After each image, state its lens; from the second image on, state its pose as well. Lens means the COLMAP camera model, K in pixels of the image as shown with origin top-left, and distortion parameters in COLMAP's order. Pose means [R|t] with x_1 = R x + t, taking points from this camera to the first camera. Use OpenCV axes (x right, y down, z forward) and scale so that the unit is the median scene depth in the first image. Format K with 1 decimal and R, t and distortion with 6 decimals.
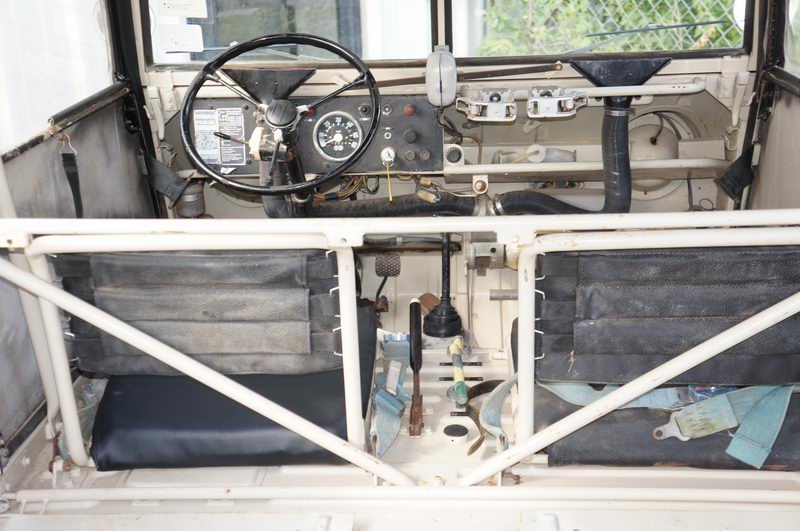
lens RADIAL K [[1117.4, 0, 402.0], [0, 1117.4, 271.7], [0, 0, 1]] dist [0.201918, 0.000000]
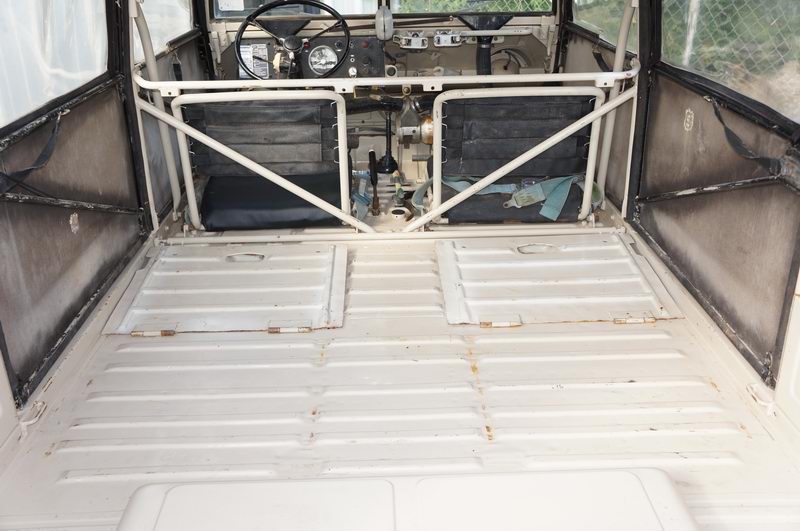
lens RADIAL K [[781.0, 0, 400.9], [0, 781.0, 266.1], [0, 0, 1]] dist [-0.036846, 0.000000]
pose [[0.996850, -0.018874, 0.077028, -0.049160], [0.012648, 0.996672, 0.080526, 0.130209], [-0.078291, -0.079298, 0.993772, -0.280069]]
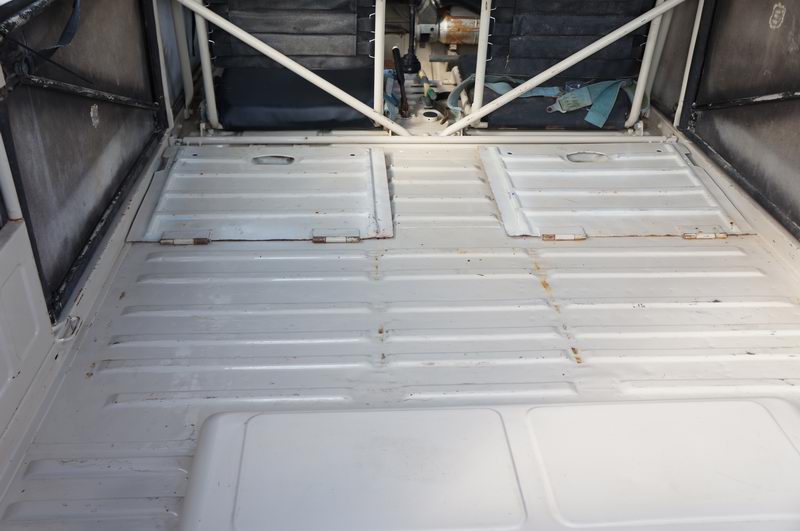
lens RADIAL K [[781.0, 0, 400.2], [0, 781.0, 262.9], [0, 0, 1]] dist [-0.036846, 0.000000]
pose [[0.992793, -0.012435, 0.119197, -0.144670], [-0.010340, 0.982007, 0.188564, 0.143368], [-0.119397, -0.188437, 0.974800, -0.191139]]
